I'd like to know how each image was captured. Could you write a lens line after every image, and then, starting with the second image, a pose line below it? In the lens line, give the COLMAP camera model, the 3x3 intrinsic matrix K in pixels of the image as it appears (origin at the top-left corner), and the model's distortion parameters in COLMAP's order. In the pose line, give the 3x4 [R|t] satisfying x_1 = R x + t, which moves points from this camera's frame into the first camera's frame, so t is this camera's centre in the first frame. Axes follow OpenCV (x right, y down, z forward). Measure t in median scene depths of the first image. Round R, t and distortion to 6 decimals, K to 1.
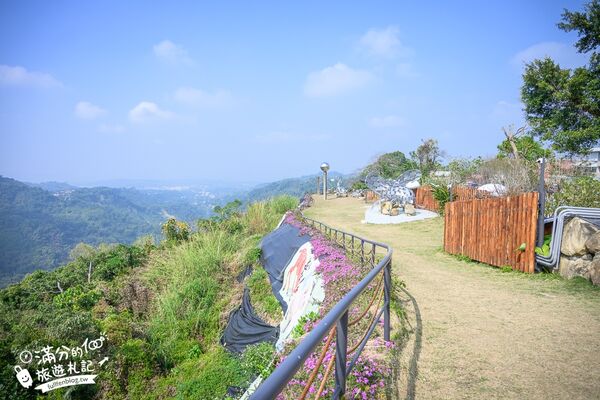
lens RADIAL K [[398.6, 0, 299.9], [0, 398.6, 200.7], [0, 0, 1]] dist [-0.006515, 0.000268]
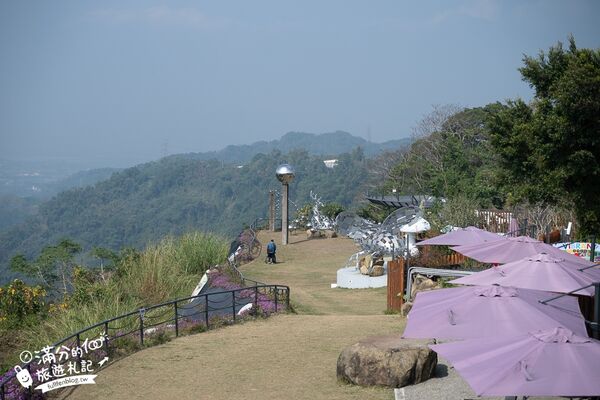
lens RADIAL K [[1381.0, 0, 299.7], [0, 1381.0, 200.0], [0, 0, 1]] dist [0.146036, 0.000000]
pose [[0.998288, 0.006801, 0.058101, -0.014189], [-0.005466, 0.999718, -0.023110, -0.017423], [-0.058242, 0.022753, 0.998043, -0.629855]]
